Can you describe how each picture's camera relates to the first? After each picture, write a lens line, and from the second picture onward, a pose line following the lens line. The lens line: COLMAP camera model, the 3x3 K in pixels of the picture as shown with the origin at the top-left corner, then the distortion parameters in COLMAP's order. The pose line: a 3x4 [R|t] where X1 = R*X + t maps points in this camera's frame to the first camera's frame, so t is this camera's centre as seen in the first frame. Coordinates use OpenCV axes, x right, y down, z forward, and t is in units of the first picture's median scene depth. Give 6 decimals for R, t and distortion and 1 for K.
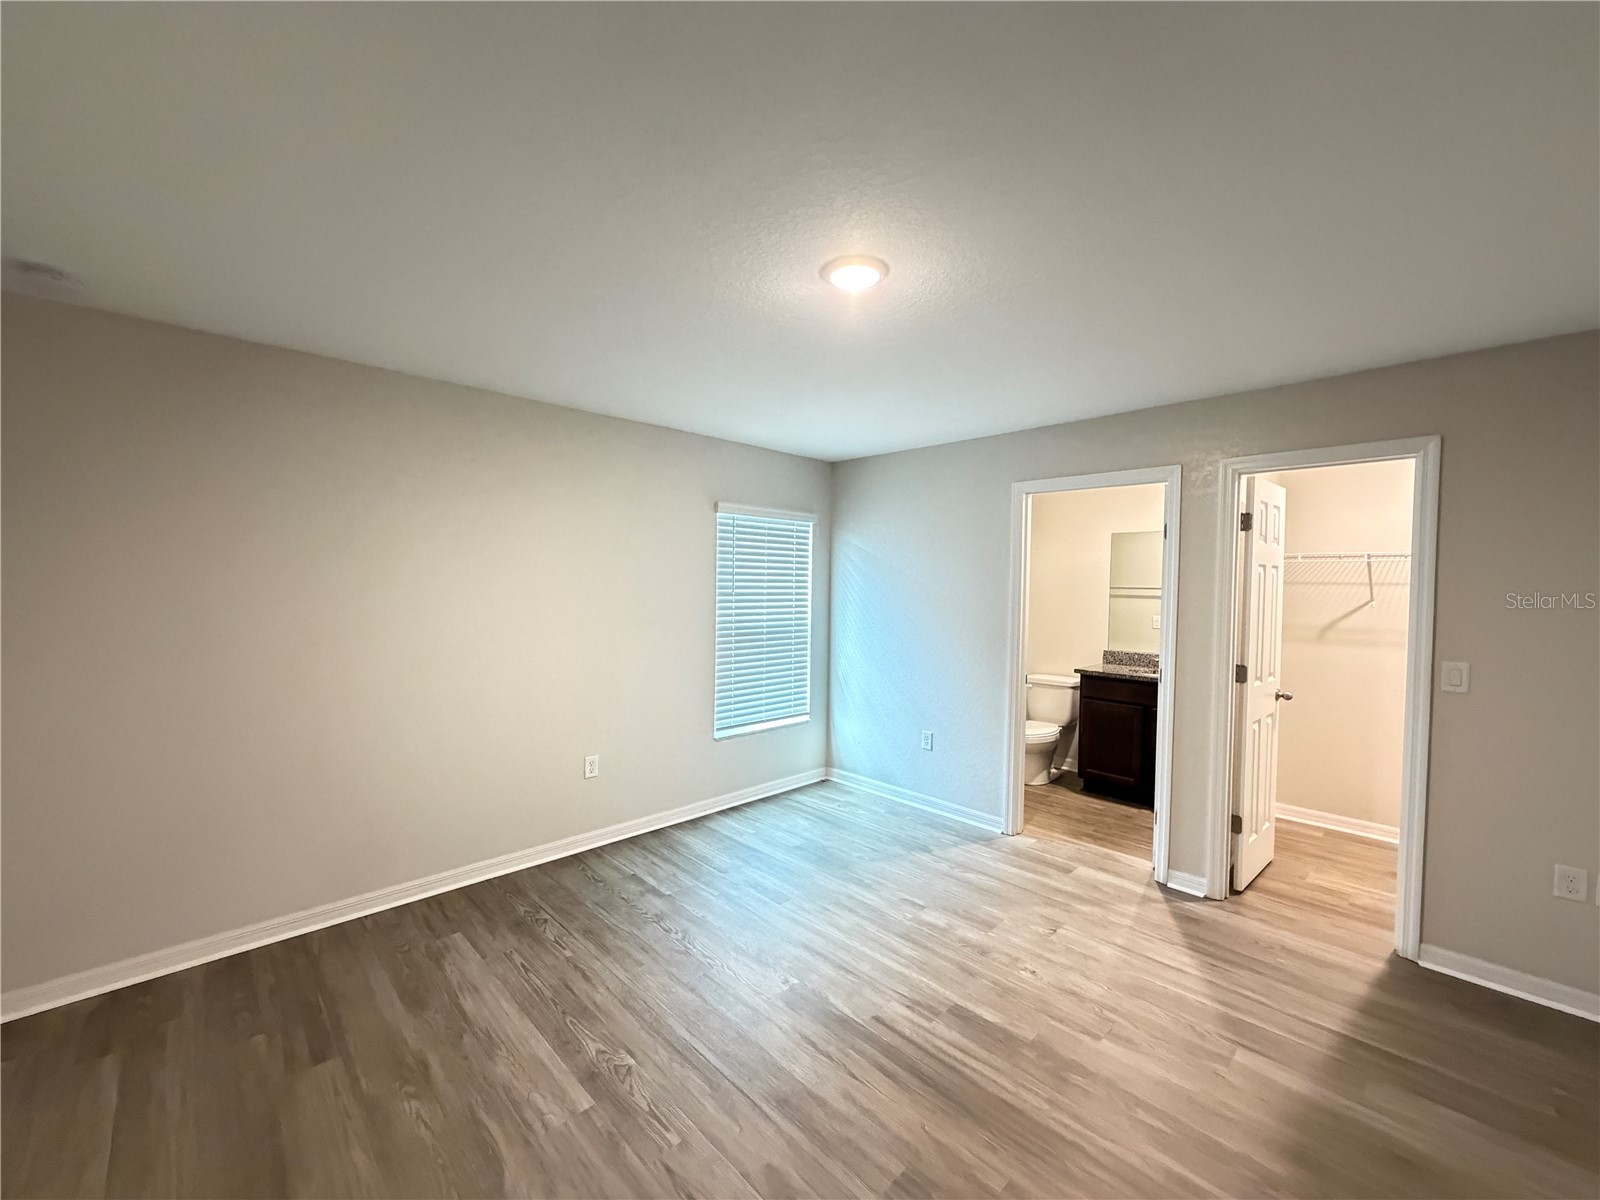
lens RADIAL K [[635.1, 0, 795.6], [0, 635.1, 602.9], [0, 0, 1]] dist [-0.000077, 0.000124]
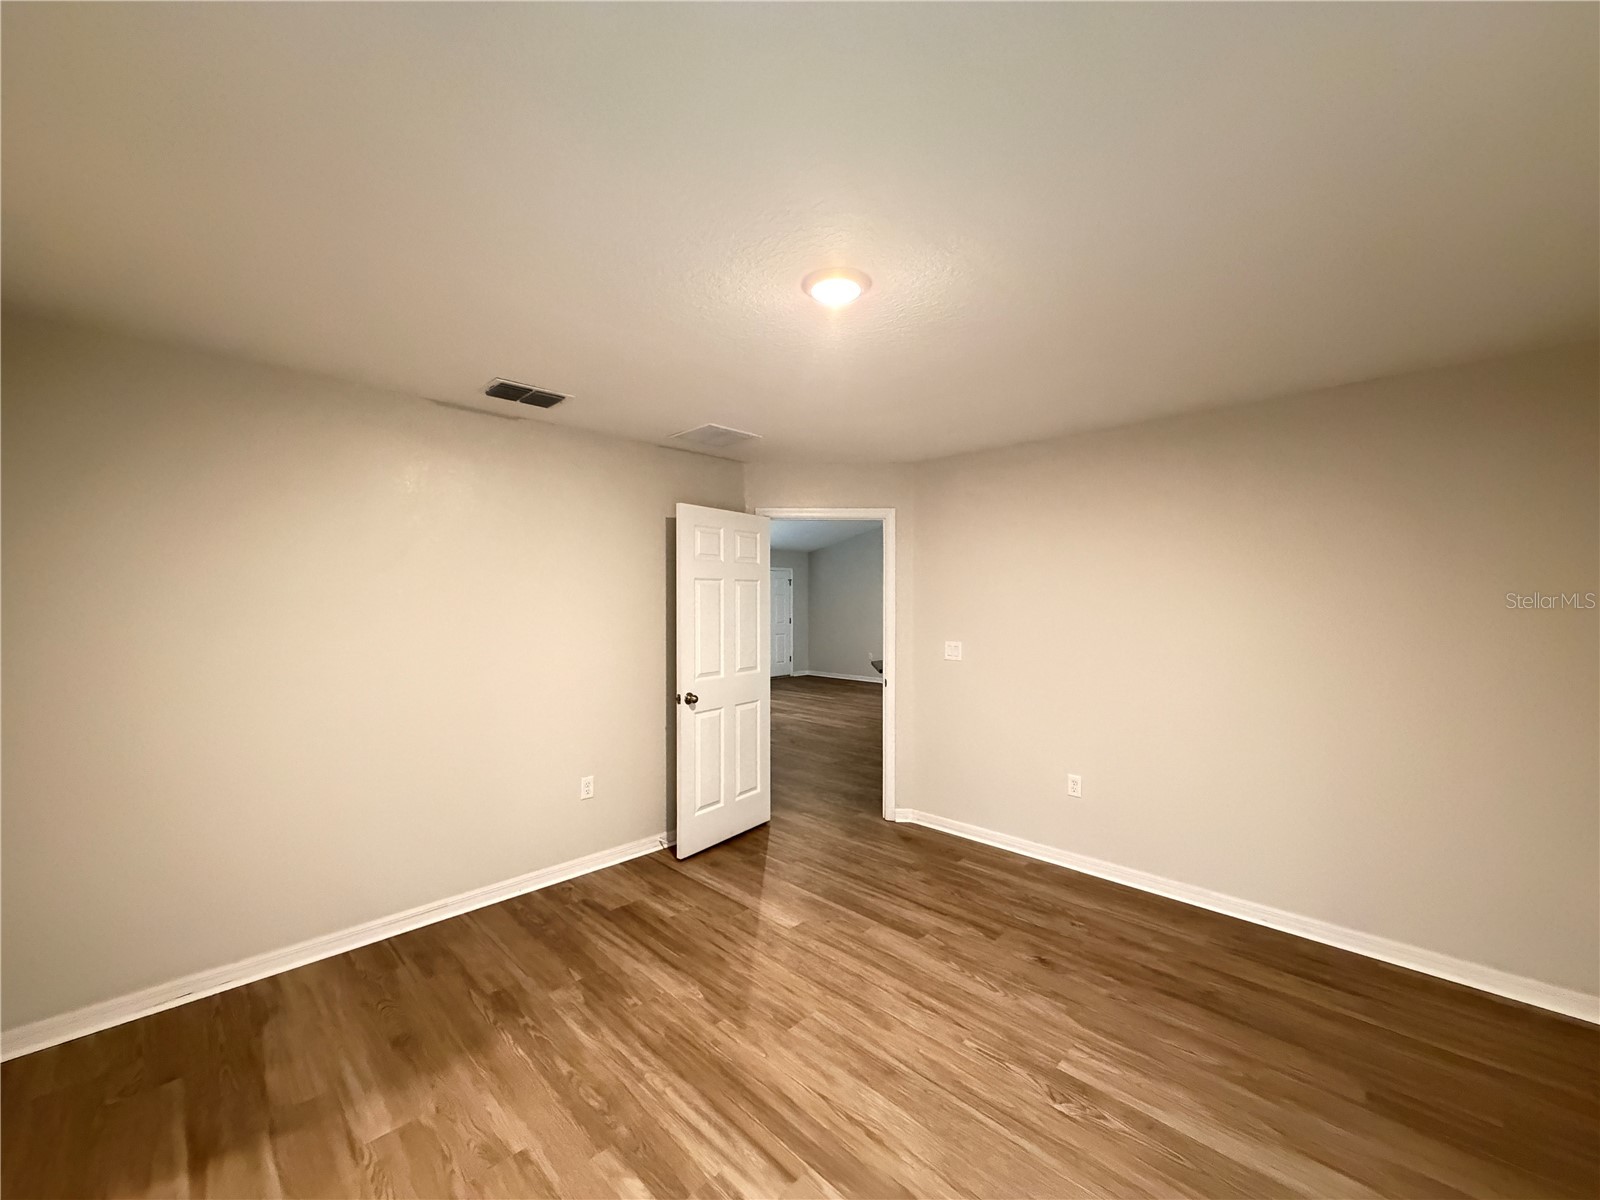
lens RADIAL K [[635.1, 0, 795.6], [0, 635.1, 602.9], [0, 0, 1]] dist [-0.000077, 0.000124]
pose [[-0.999724, -0.014998, -0.018089, 0.163603], [-0.015921, 0.998520, 0.052002, -0.070942], [0.017282, 0.052275, -0.998483, 1.939179]]
